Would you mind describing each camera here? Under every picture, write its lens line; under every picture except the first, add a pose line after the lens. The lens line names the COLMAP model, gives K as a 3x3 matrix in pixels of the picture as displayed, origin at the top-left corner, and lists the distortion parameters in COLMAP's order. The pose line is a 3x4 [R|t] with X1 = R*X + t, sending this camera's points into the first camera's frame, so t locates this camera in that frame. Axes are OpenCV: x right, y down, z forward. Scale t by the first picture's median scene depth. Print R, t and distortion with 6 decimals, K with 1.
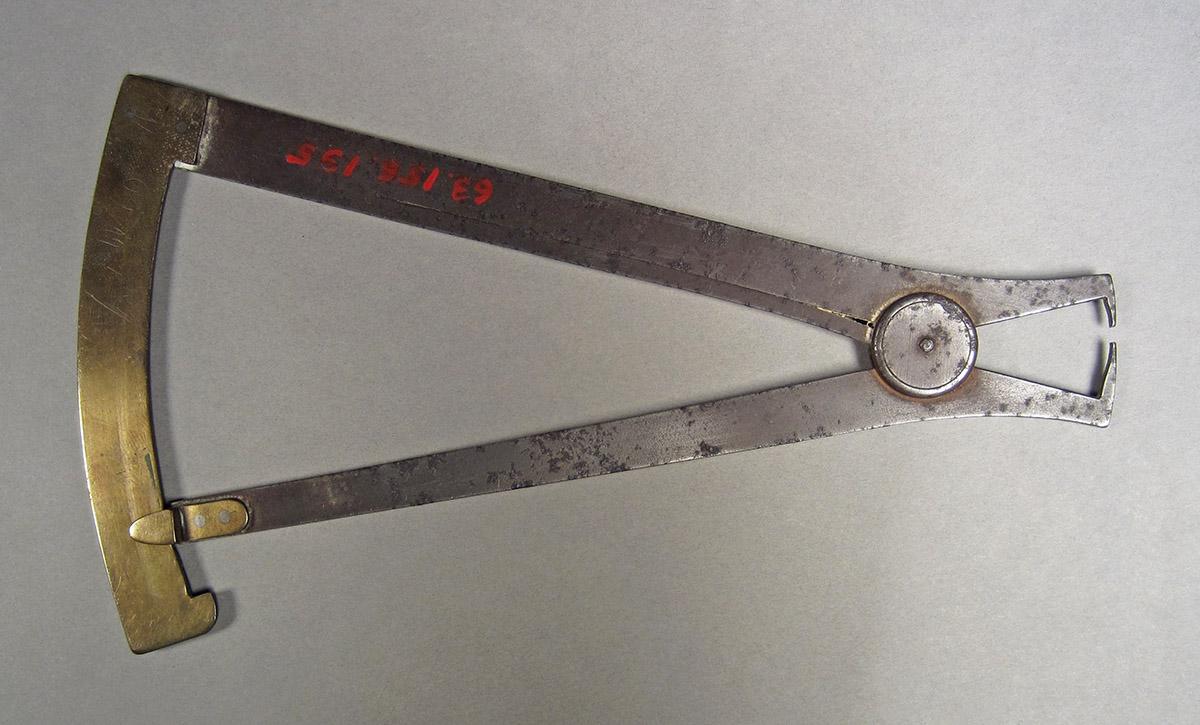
lens RADIAL K [[914.4, 0, 590.7], [0, 914.4, 368.5], [0, 0, 1]] dist [-0.006978, -0.009355]
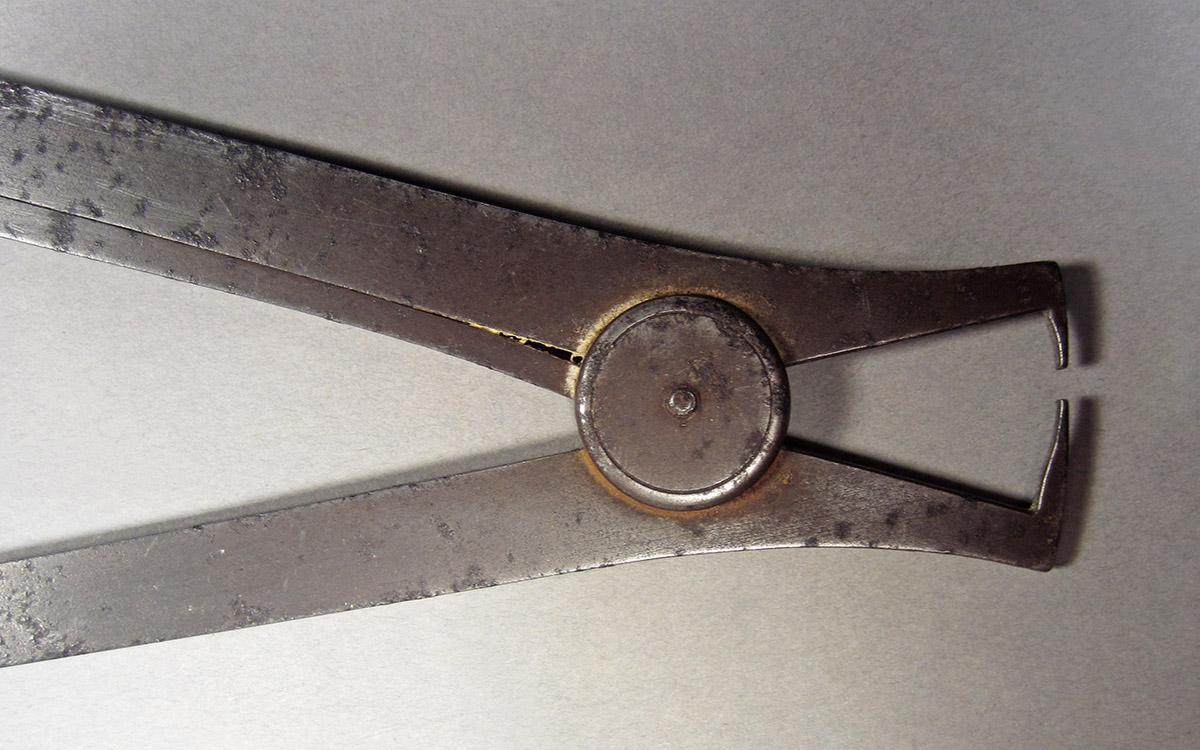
lens RADIAL K [[951.5, 0, 593.2], [0, 951.5, 378.4], [0, 0, 1]] dist [-0.002944, -0.002106]
pose [[0.999592, 0.006590, 0.027797, 0.302309], [-0.005834, 0.999614, -0.027176, -0.023987], [-0.027965, 0.027003, 0.999244, 0.489606]]
